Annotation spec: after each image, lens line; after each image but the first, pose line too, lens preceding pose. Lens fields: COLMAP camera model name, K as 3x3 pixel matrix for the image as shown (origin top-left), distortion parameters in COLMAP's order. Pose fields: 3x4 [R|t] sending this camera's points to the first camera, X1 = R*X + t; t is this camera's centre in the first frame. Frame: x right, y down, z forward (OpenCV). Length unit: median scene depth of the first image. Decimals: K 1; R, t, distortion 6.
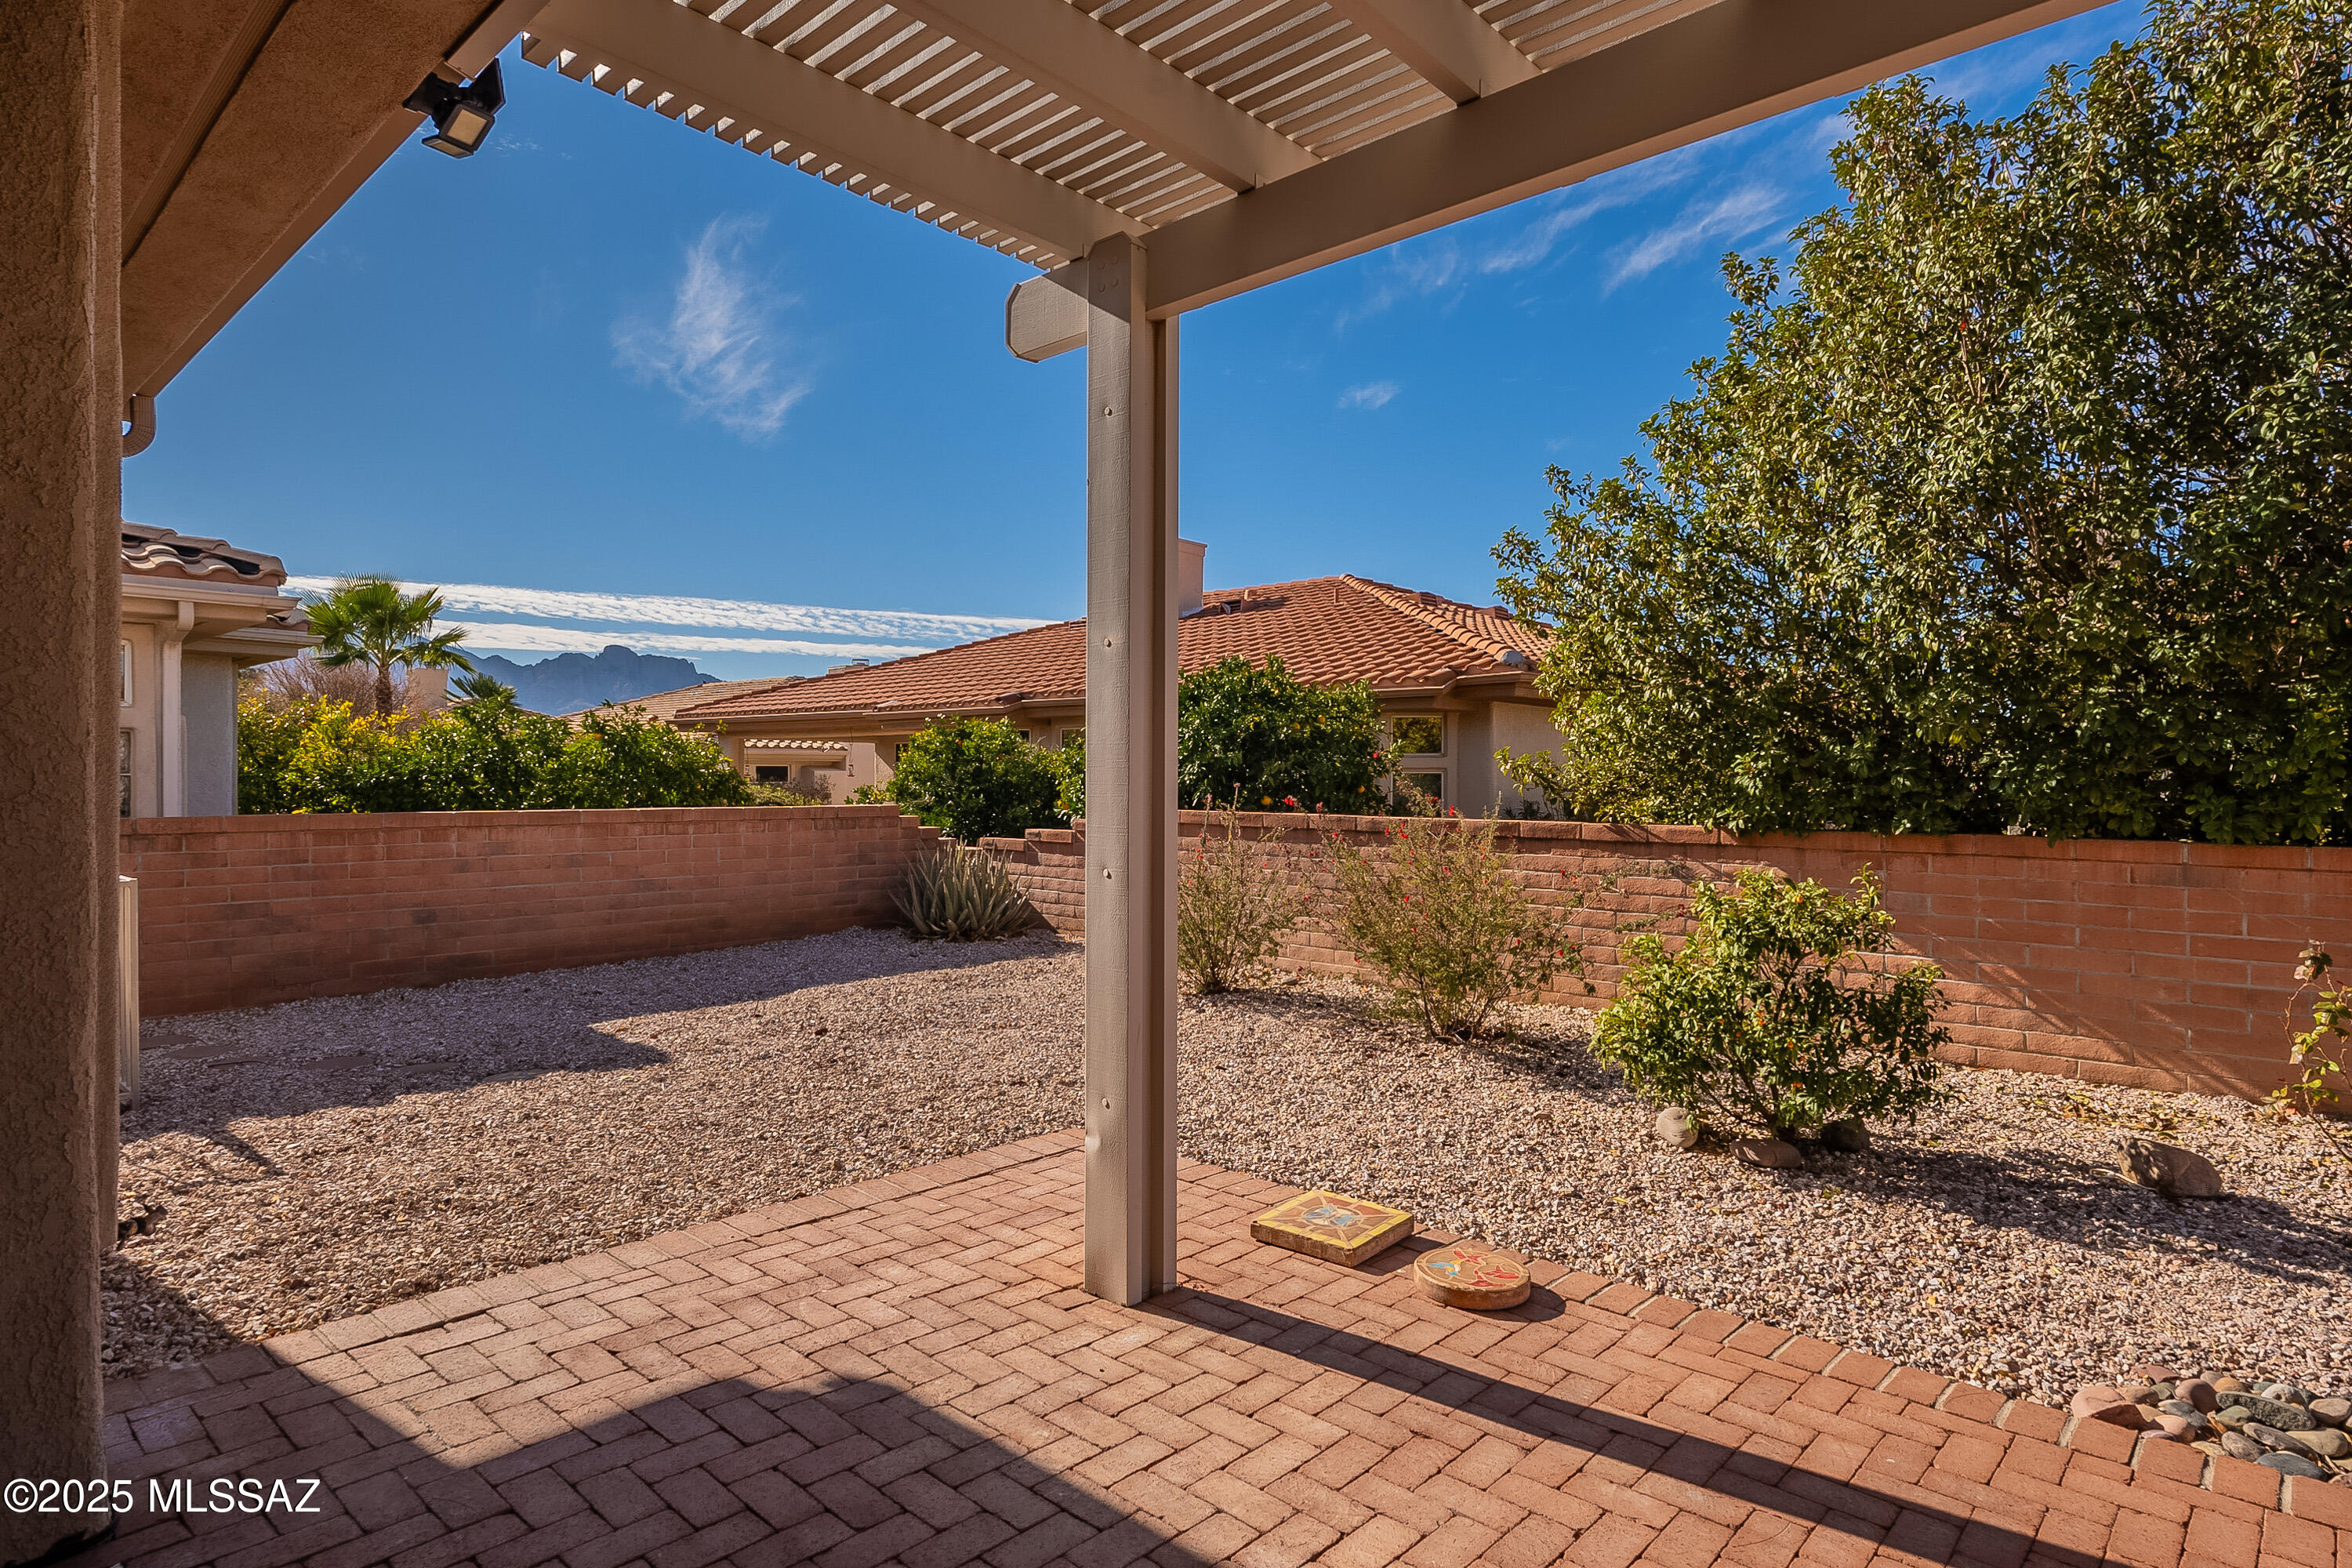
lens RADIAL K [[1290.8, 0, 1176.0], [0, 1290.8, 784.0], [0, 0, 1]] dist [-0.001118, -0.000066]
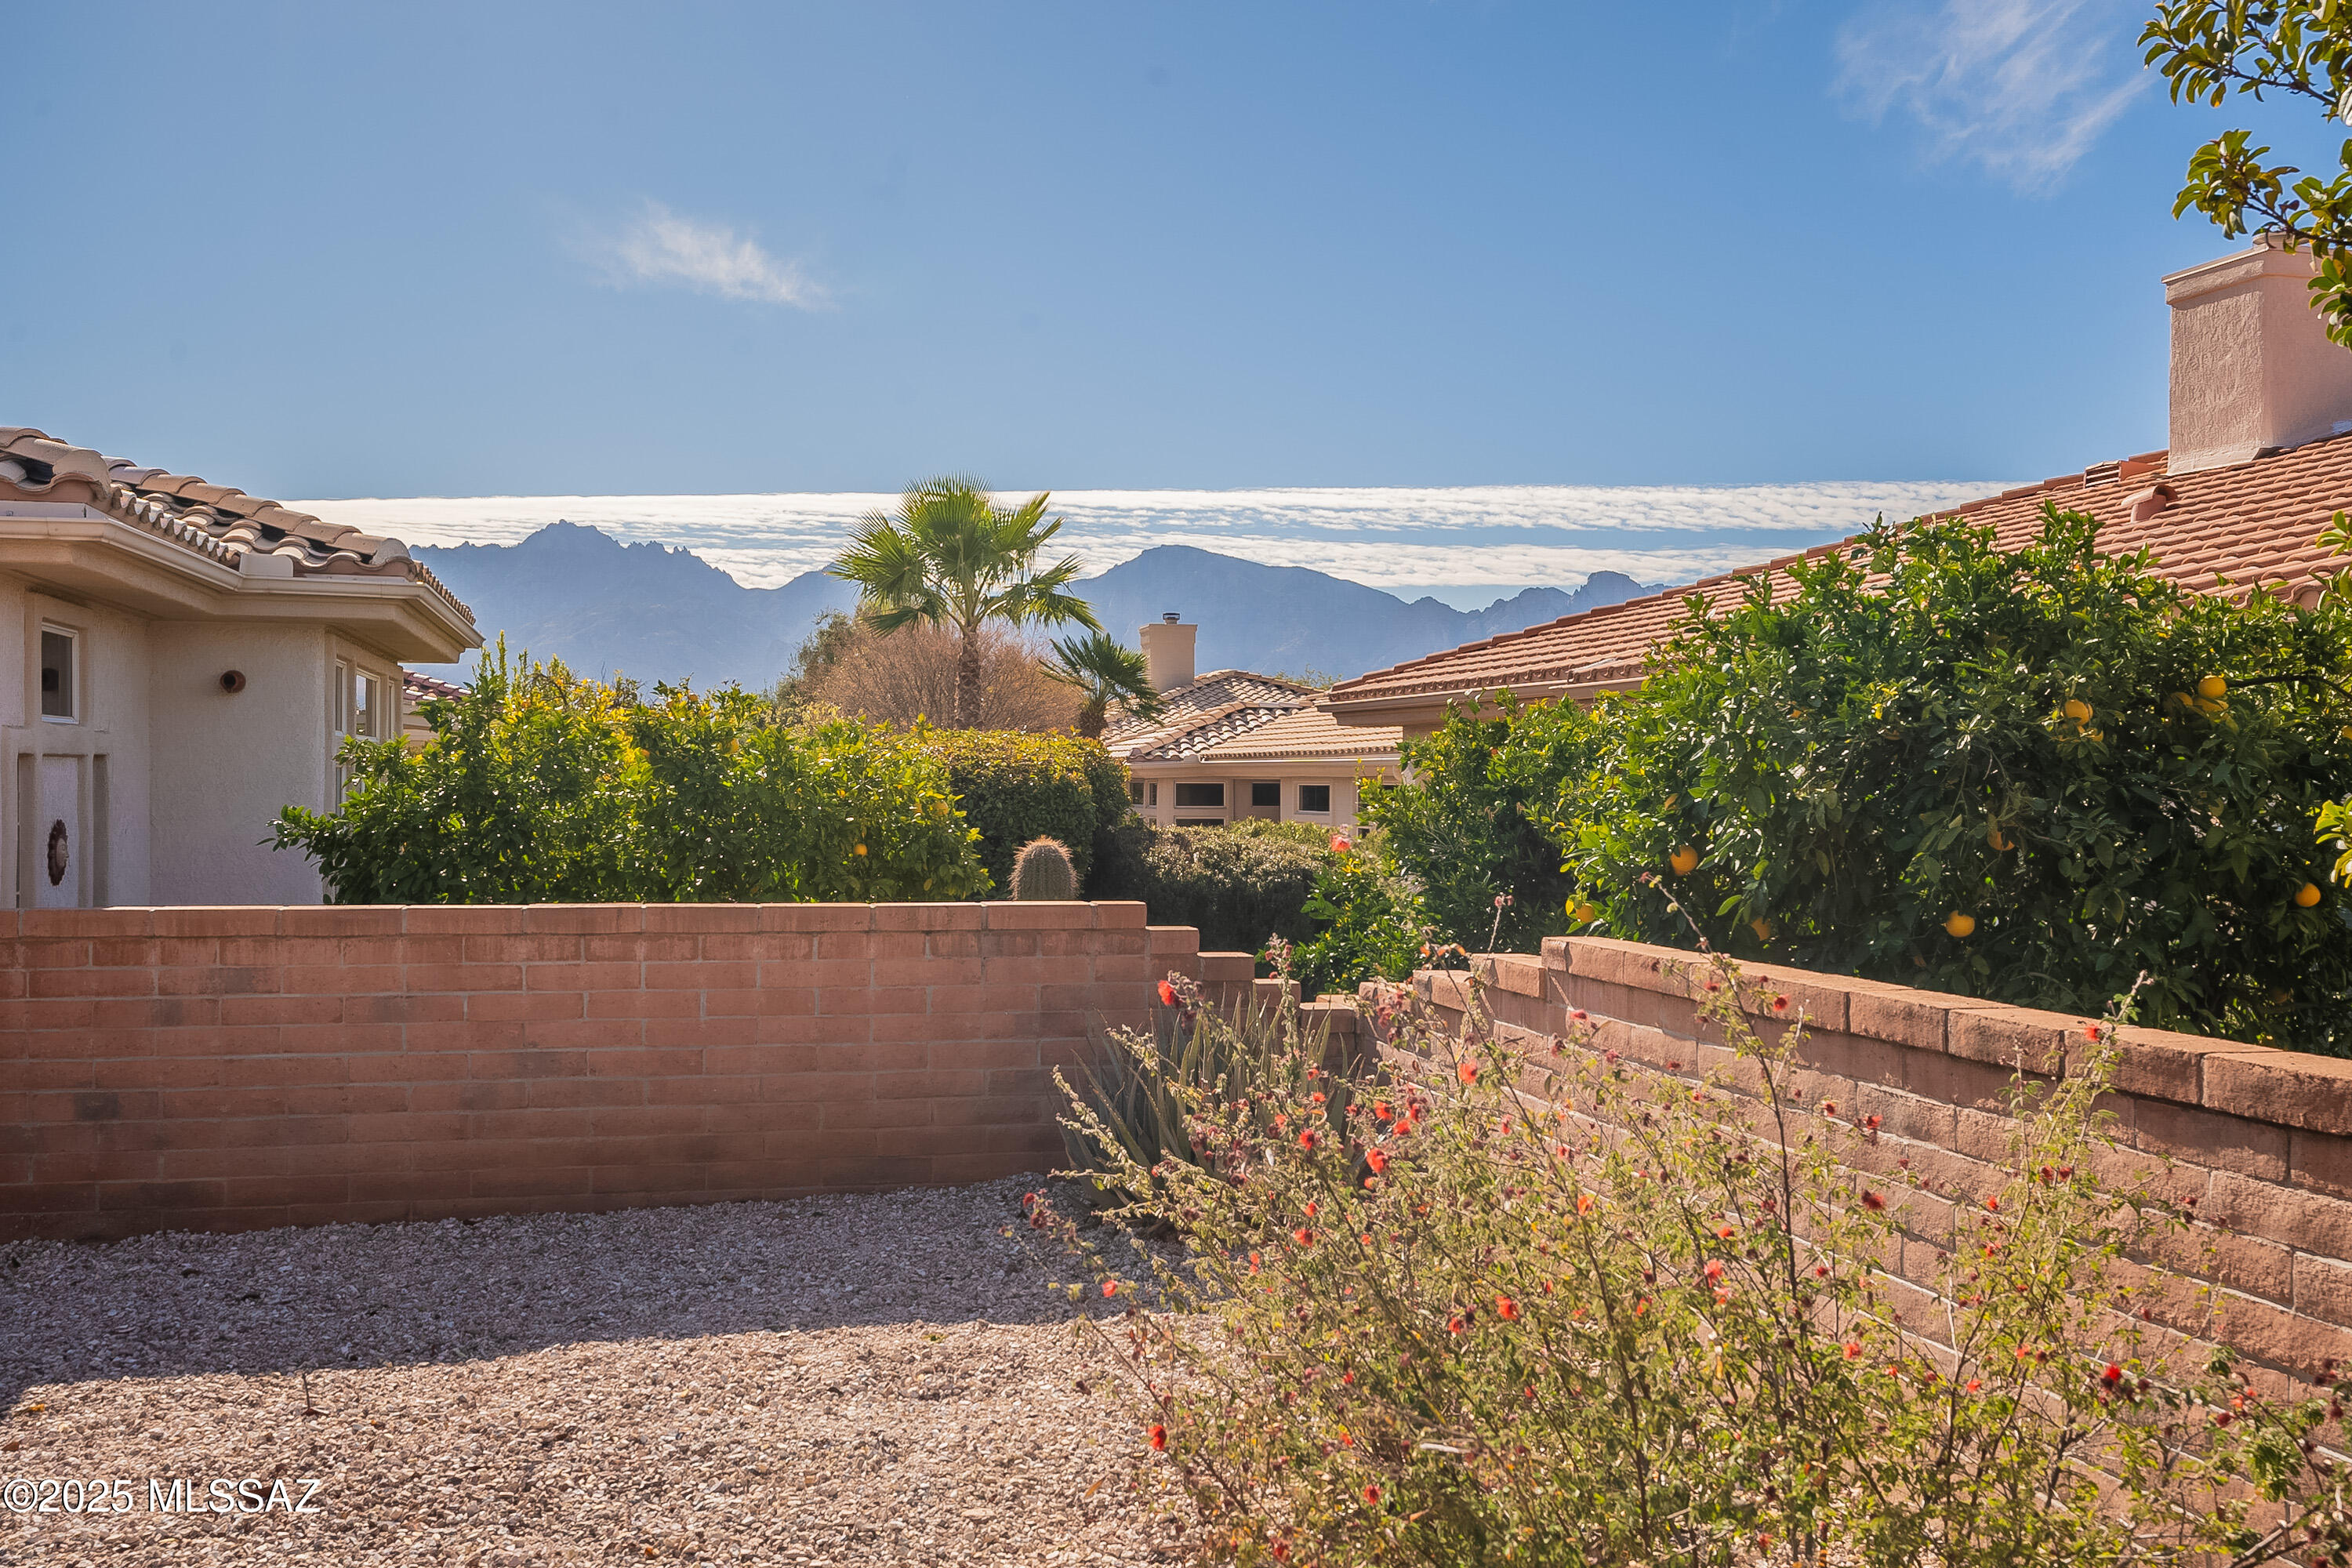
lens RADIAL K [[2322.4, 0, 1176.0], [0, 2322.4, 784.0], [0, 0, 1]] dist [0.000231, 0.011809]
pose [[0.827026, 0.000714, -0.562163, 0.287637], [-0.005717, 0.999958, -0.007140, -0.022632], [0.562134, 0.009119, 0.826996, 0.419517]]
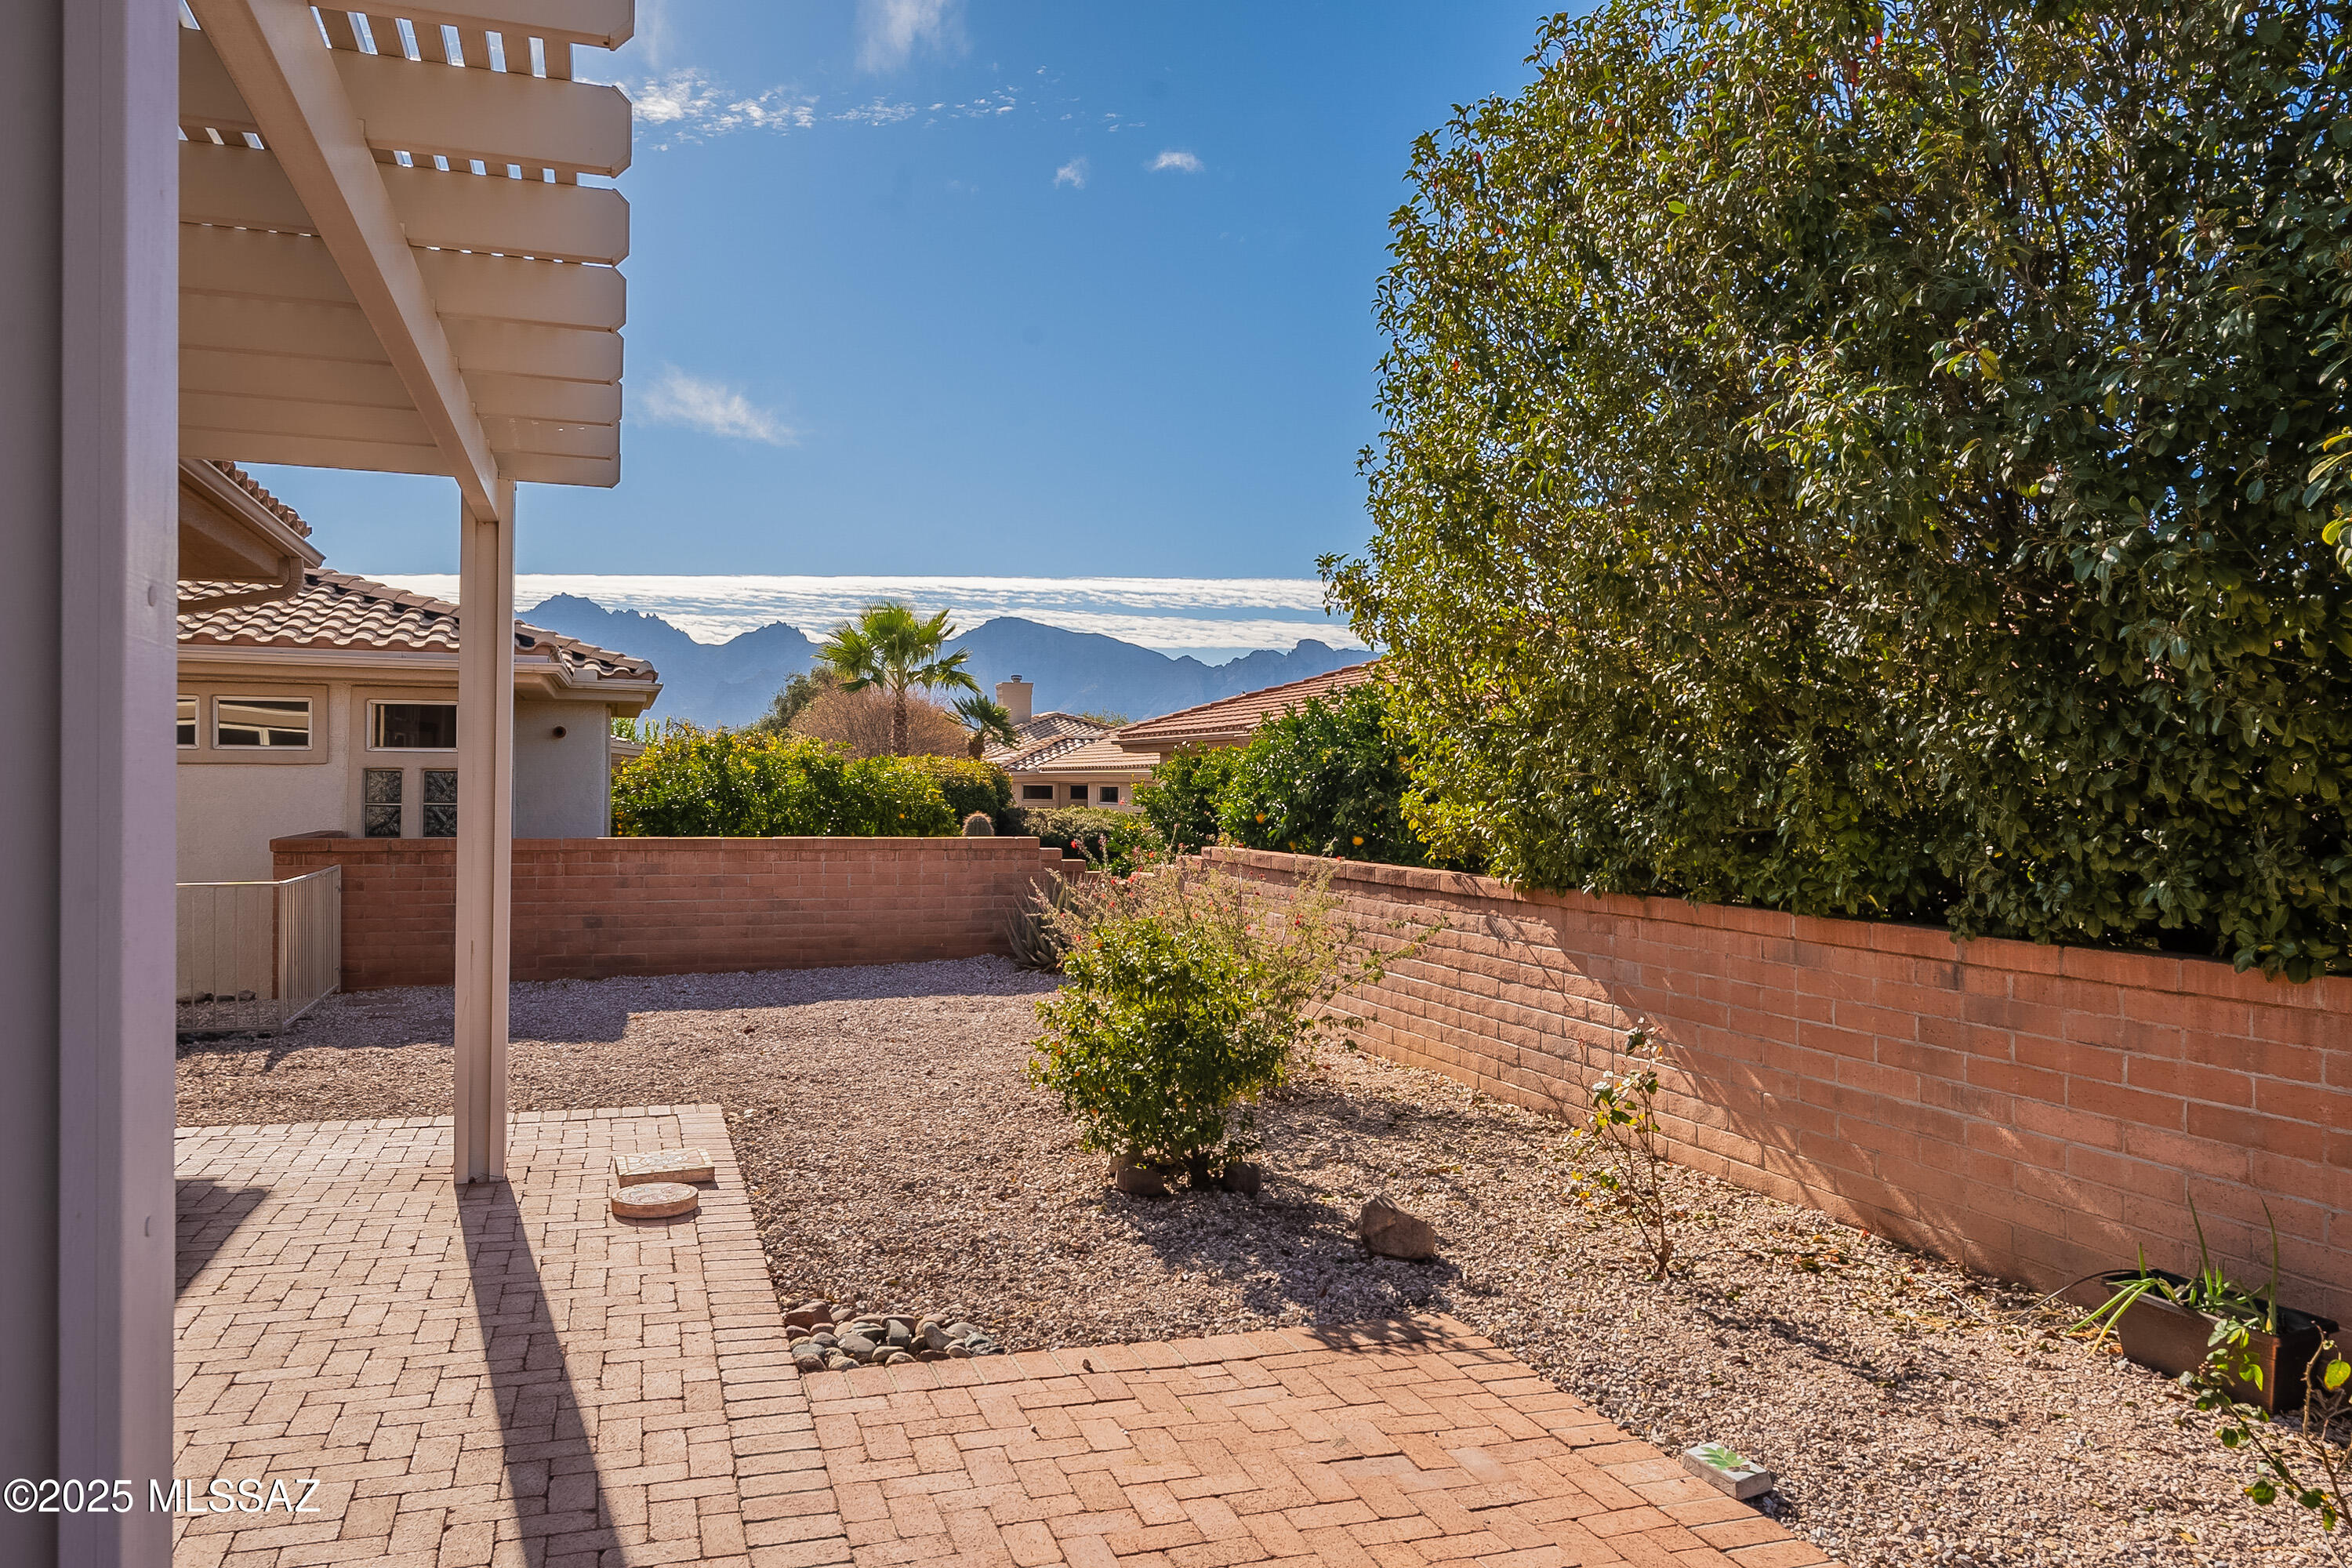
lens RADIAL K [[1638.8, 0, 1176.0], [0, 1638.8, 784.0], [0, 0, 1]] dist [-0.002511, -0.000142]
pose [[0.879662, 0.002605, -0.475593, 0.595766], [-0.007749, 0.999931, -0.008855, -0.018472], [0.475537, 0.011475, 0.879621, -0.105852]]
